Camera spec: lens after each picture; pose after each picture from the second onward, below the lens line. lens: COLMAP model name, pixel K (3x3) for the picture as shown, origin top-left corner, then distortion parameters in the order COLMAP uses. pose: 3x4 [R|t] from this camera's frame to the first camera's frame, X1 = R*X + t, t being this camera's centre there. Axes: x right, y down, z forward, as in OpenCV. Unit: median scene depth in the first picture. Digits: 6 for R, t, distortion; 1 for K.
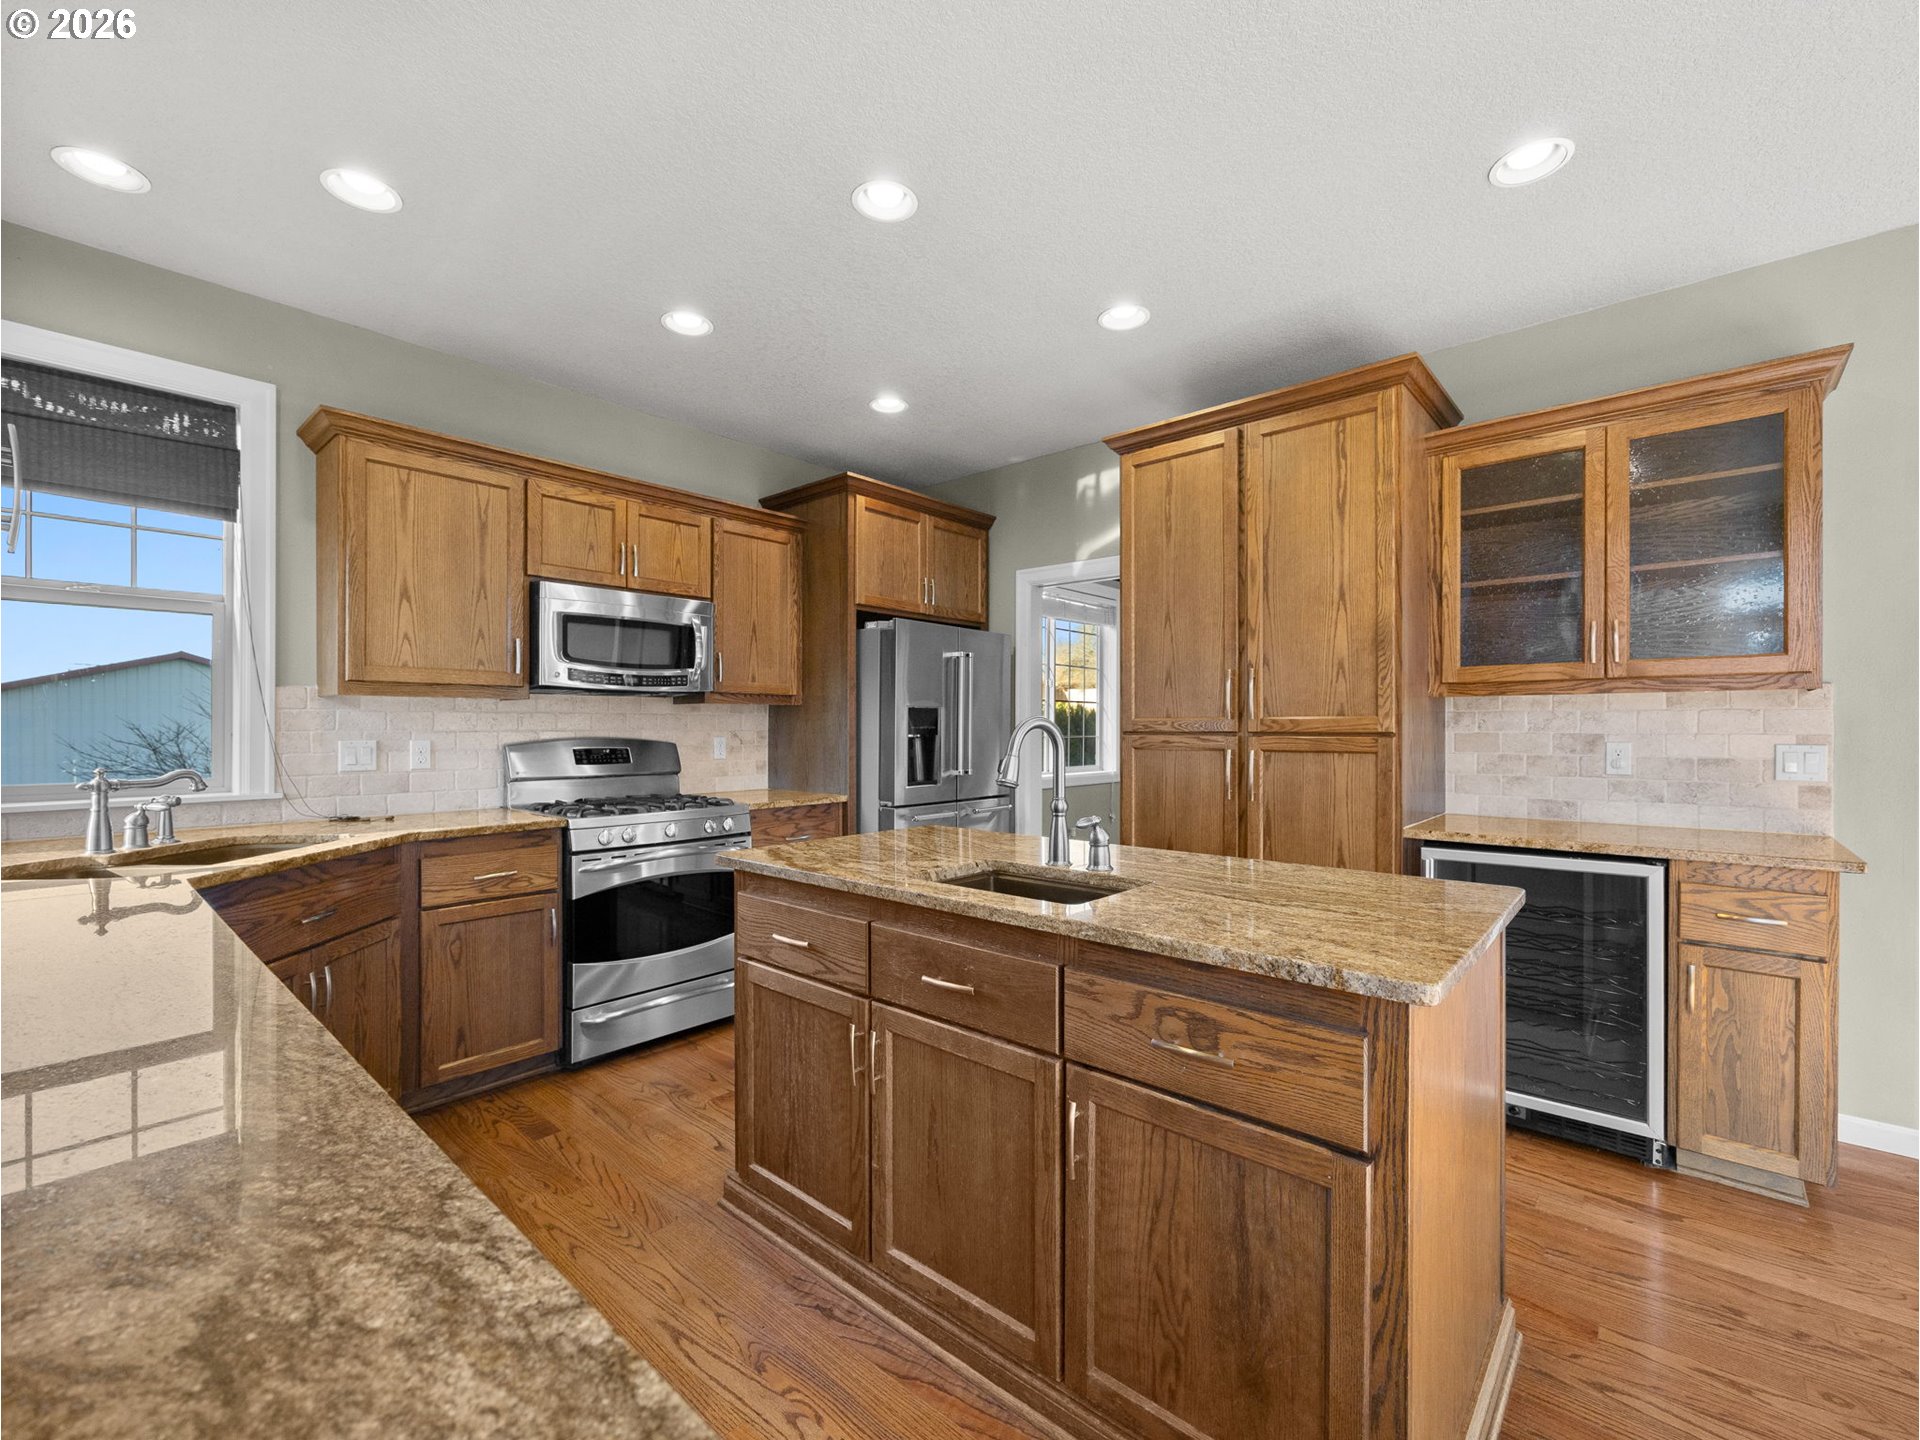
lens RADIAL K [[824.1, 0, 997.1], [0, 824.1, 721.8], [0, 0, 1]] dist [-0.005671, 0.000753]
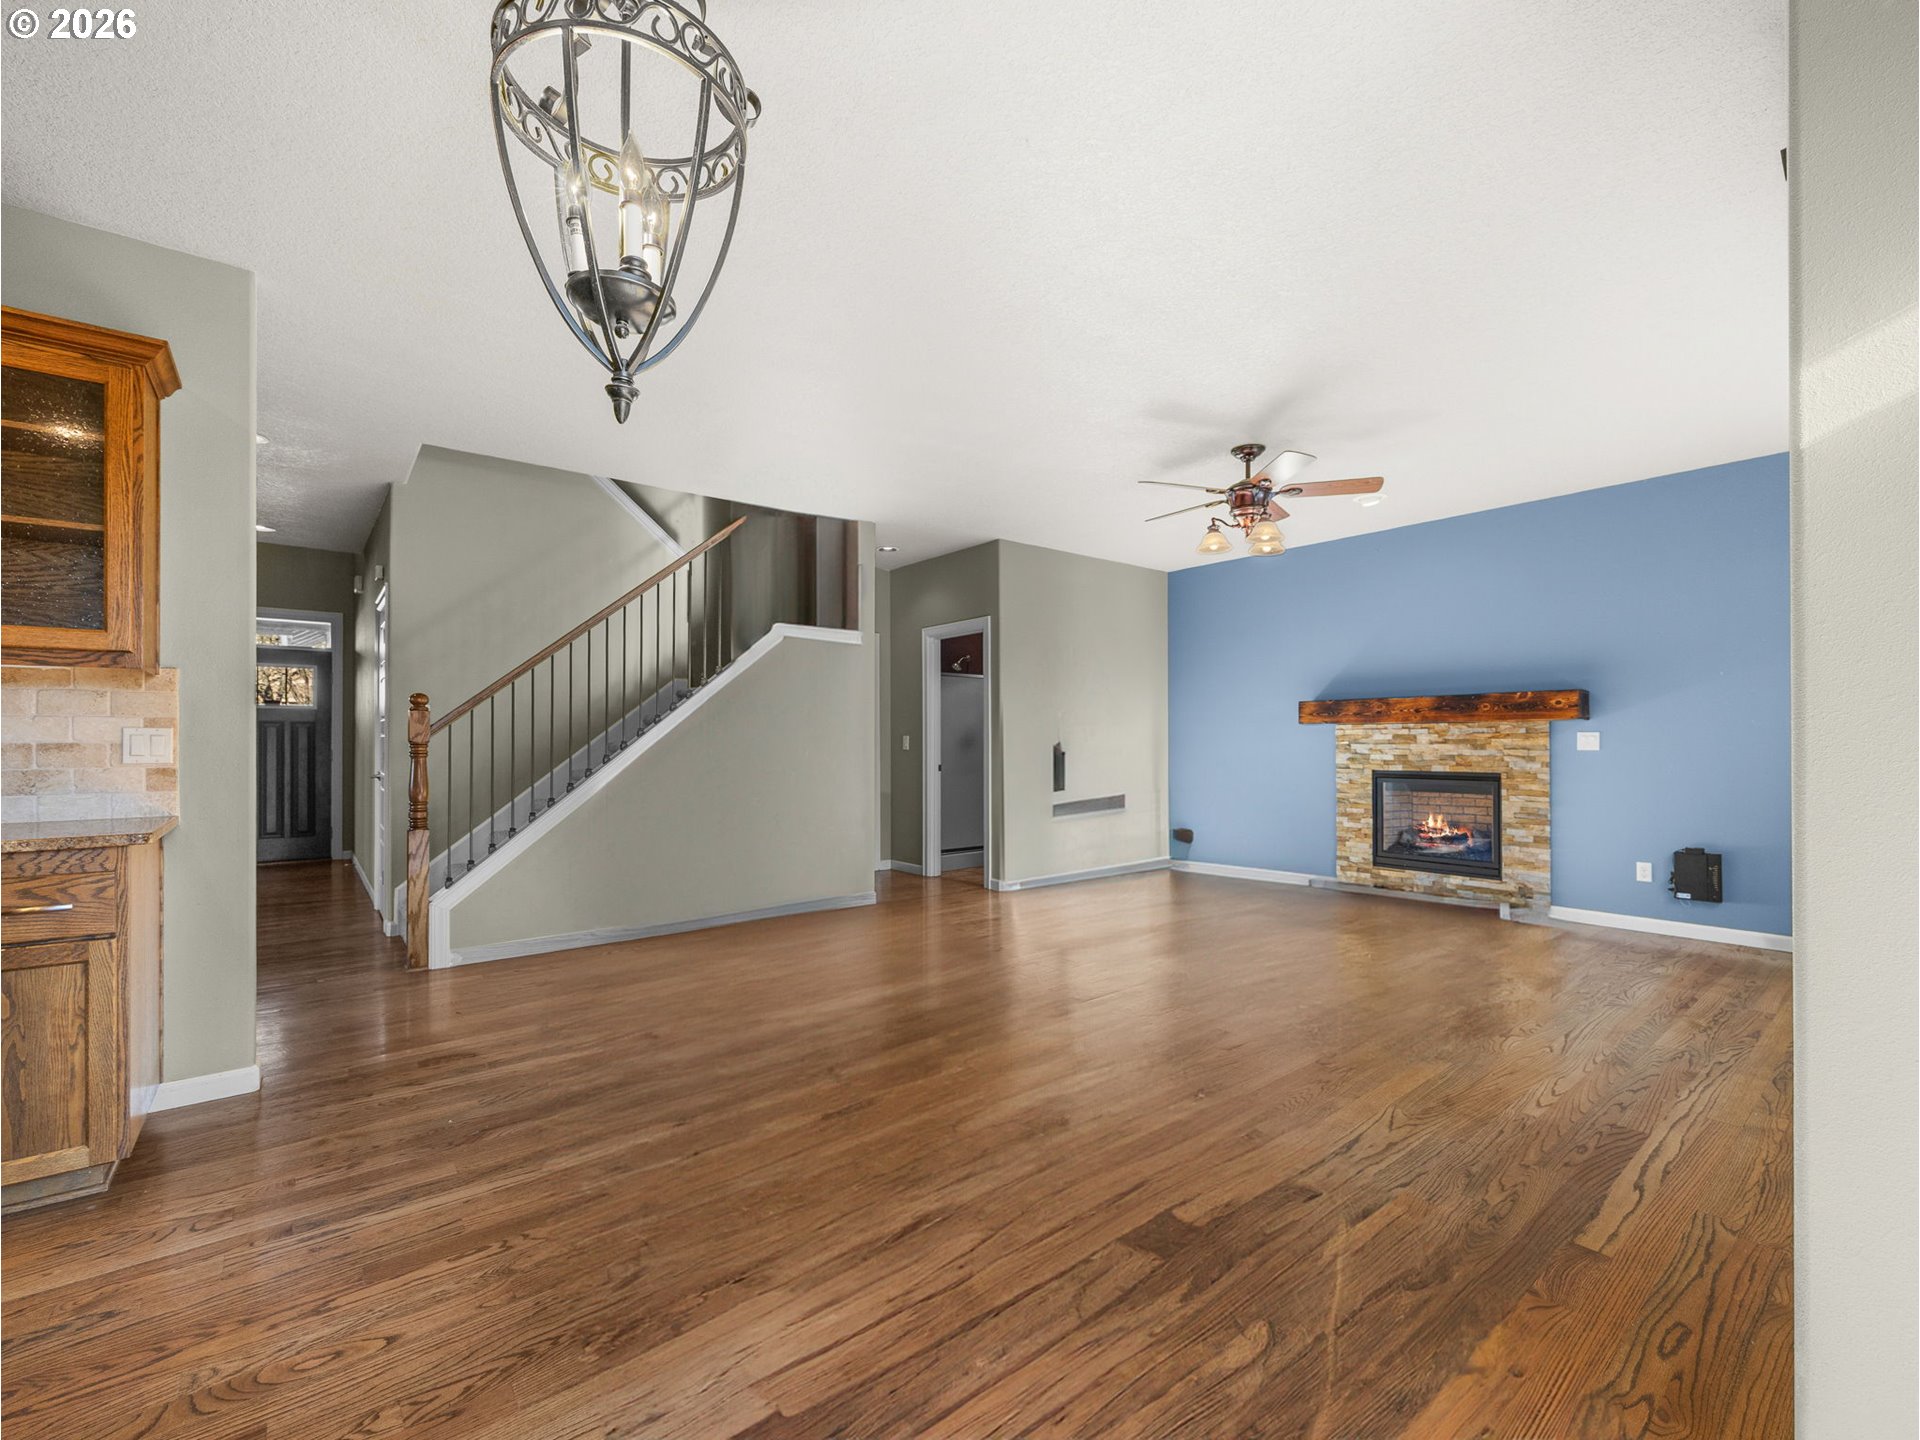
lens RADIAL K [[824.1, 0, 932.5], [0, 824.1, 725.9], [0, 0, 1]] dist [-0.005671, 0.000753]
pose [[0.189415, 0.014792, 0.981786, 0.150294], [-0.005945, 0.999885, -0.013918, 0.030134], [-0.981879, -0.003201, 0.189481, -0.123650]]
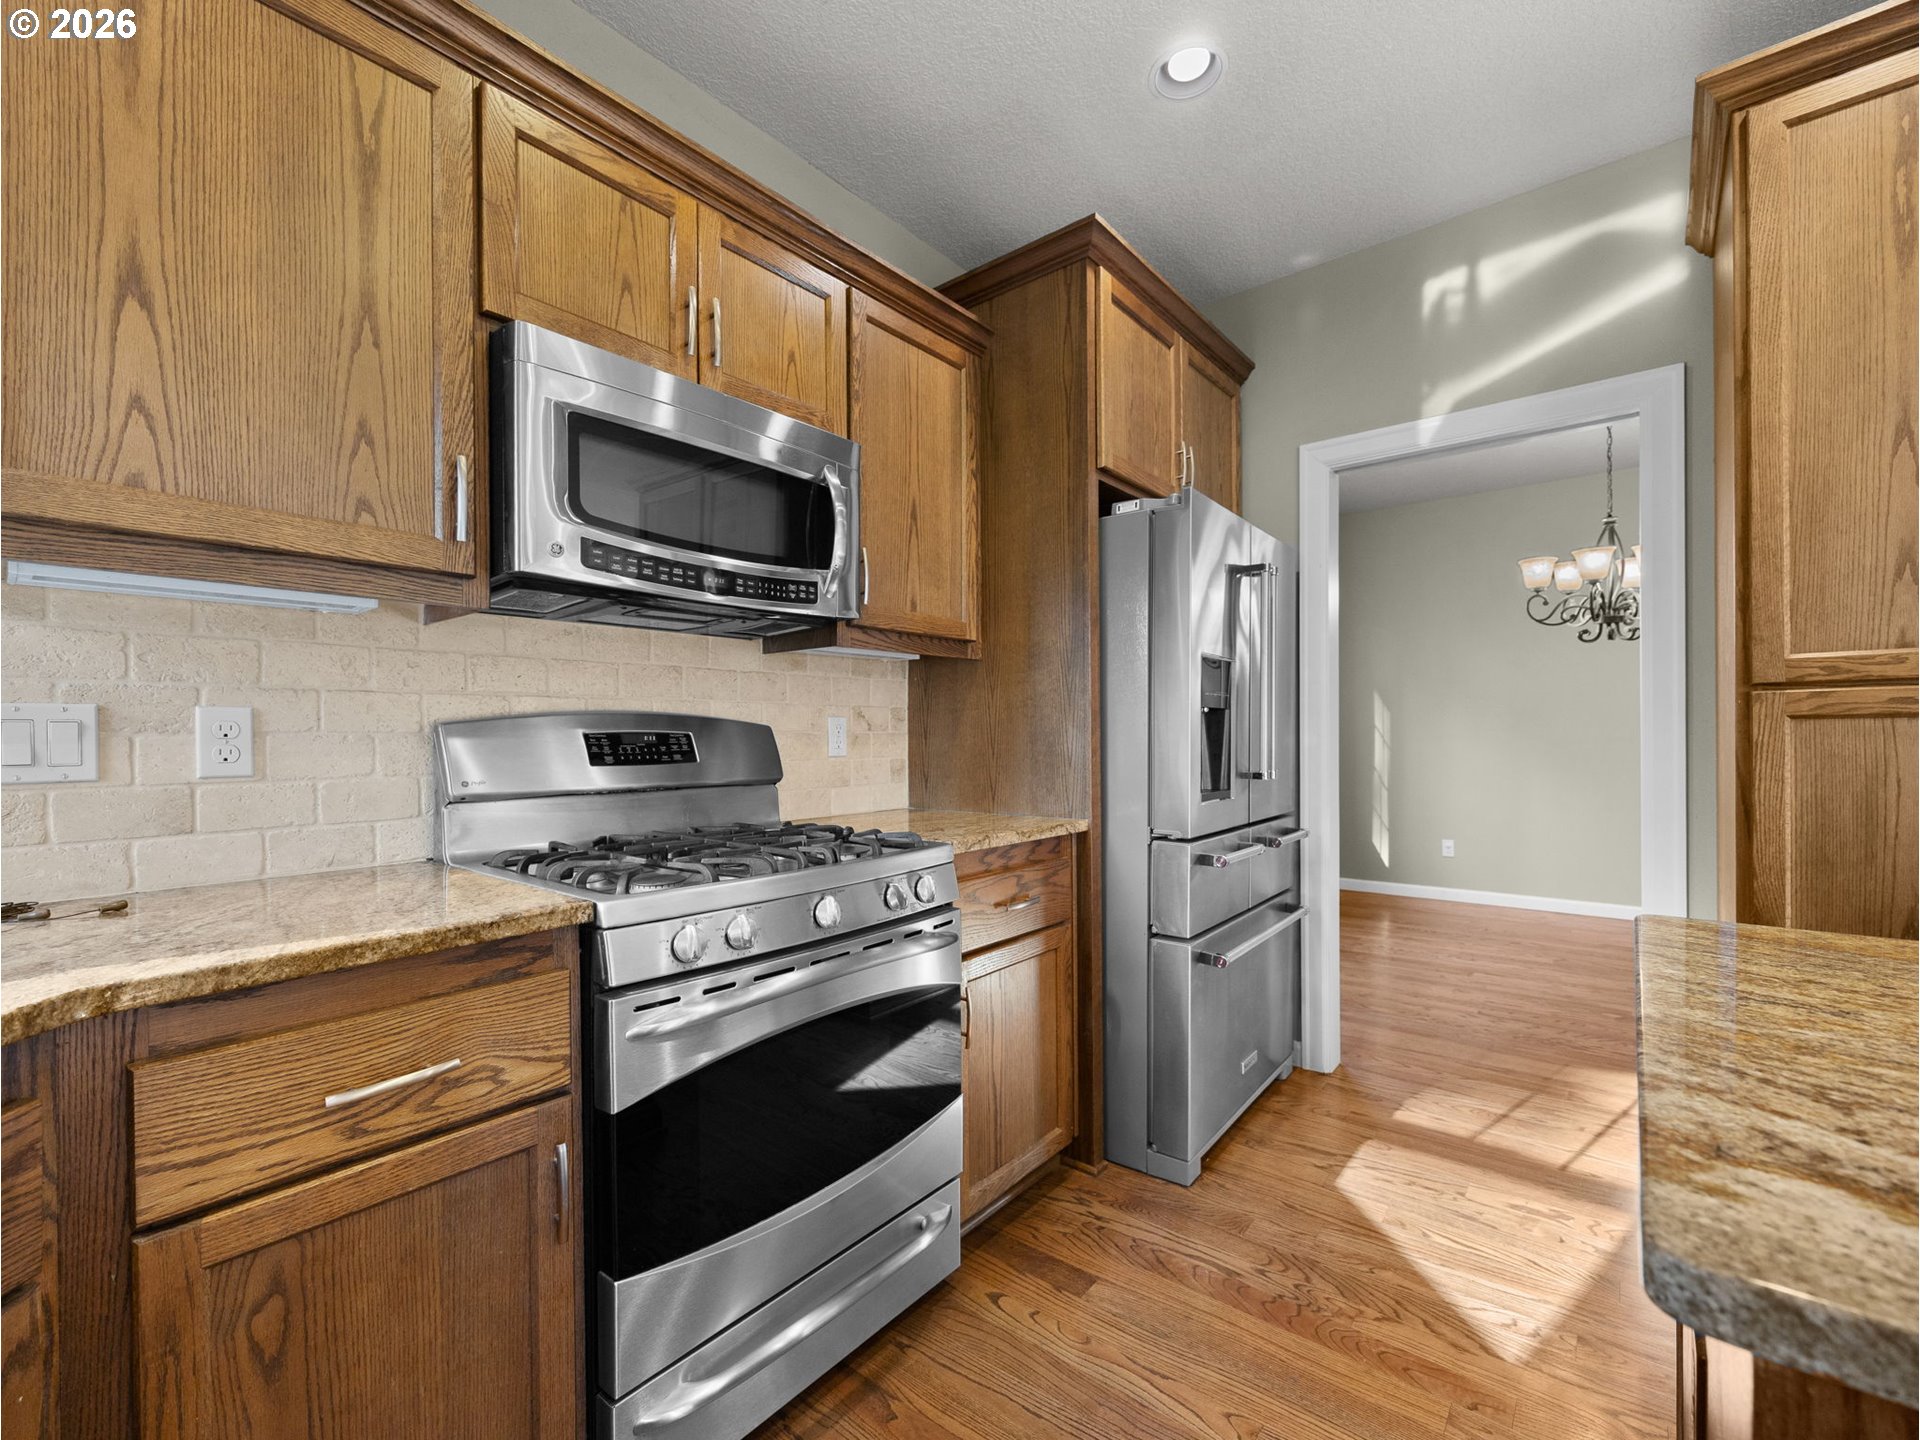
lens RADIAL K [[824.1, 0, 992.0], [0, 824.1, 731.7], [0, 0, 1]] dist [-0.005671, 0.000753]
pose [[0.999569, -0.008449, 0.028131, -0.355297], [0.008387, 0.999962, 0.002331, 0.040397], [-0.028149, -0.002094, 0.999602, 0.626413]]
